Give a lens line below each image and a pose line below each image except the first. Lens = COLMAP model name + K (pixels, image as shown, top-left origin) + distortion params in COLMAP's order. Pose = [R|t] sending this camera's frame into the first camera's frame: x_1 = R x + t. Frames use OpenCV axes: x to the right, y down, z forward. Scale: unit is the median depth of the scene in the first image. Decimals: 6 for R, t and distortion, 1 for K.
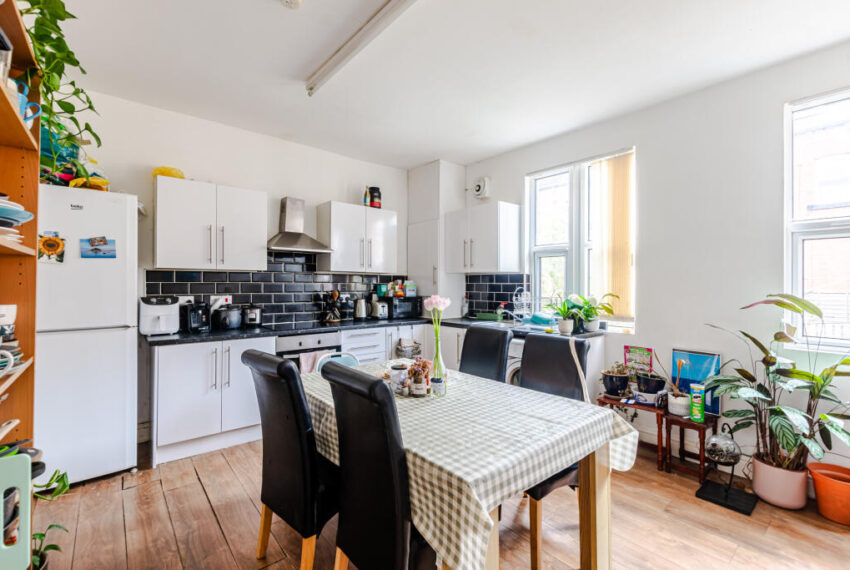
lens RADIAL K [[368.4, 0, 425.0], [0, 368.4, 285.0], [0, 0, 1]] dist [0.000270, 0.000026]
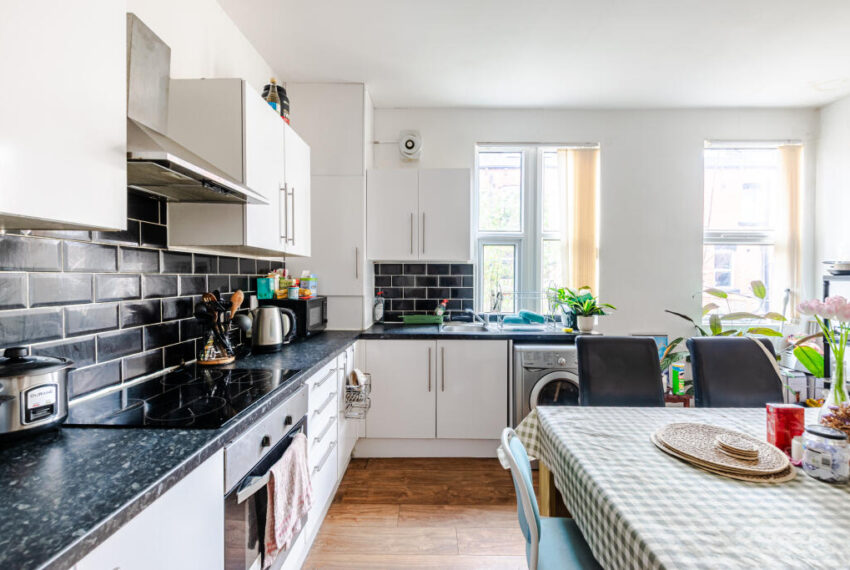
lens RADIAL K [[368.4, 0, 425.0], [0, 368.4, 285.0], [0, 0, 1]] dist [0.000270, 0.000026]
pose [[0.655199, -0.017627, 0.755251, -0.436266], [0.000828, 0.999744, 0.022615, -0.002190], [-0.755456, -0.014192, 0.655045, 0.554484]]
